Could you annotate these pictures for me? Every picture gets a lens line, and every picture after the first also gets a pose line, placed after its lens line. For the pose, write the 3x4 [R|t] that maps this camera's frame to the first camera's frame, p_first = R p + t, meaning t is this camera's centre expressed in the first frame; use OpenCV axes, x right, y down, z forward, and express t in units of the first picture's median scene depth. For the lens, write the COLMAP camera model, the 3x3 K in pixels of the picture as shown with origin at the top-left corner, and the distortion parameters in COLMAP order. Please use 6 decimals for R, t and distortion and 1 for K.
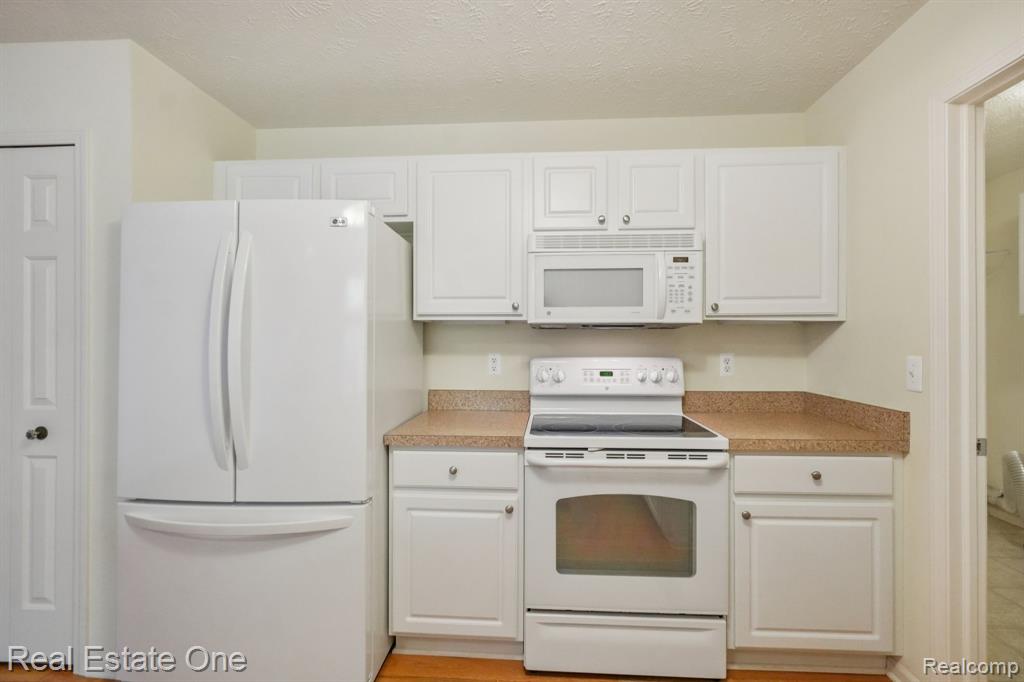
lens RADIAL K [[445.6, 0, 517.9], [0, 445.6, 340.3], [0, 0, 1]] dist [-0.009103, 0.003343]
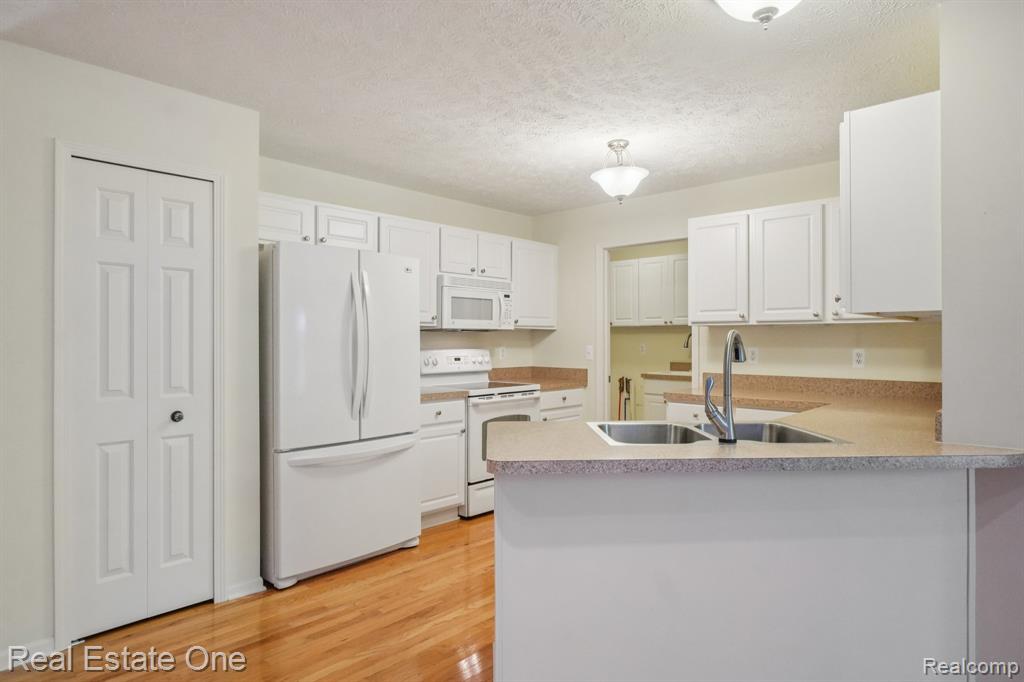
lens RADIAL K [[611.3, 0, 510.4], [0, 611.3, 340.1], [0, 0, 1]] dist [-0.007663, -0.001610]
pose [[0.638732, 0.000906, 0.769429, -1.638392], [-0.001575, 0.999999, 0.000130, 0.005091], [-0.769428, -0.001295, 0.638733, -0.675497]]
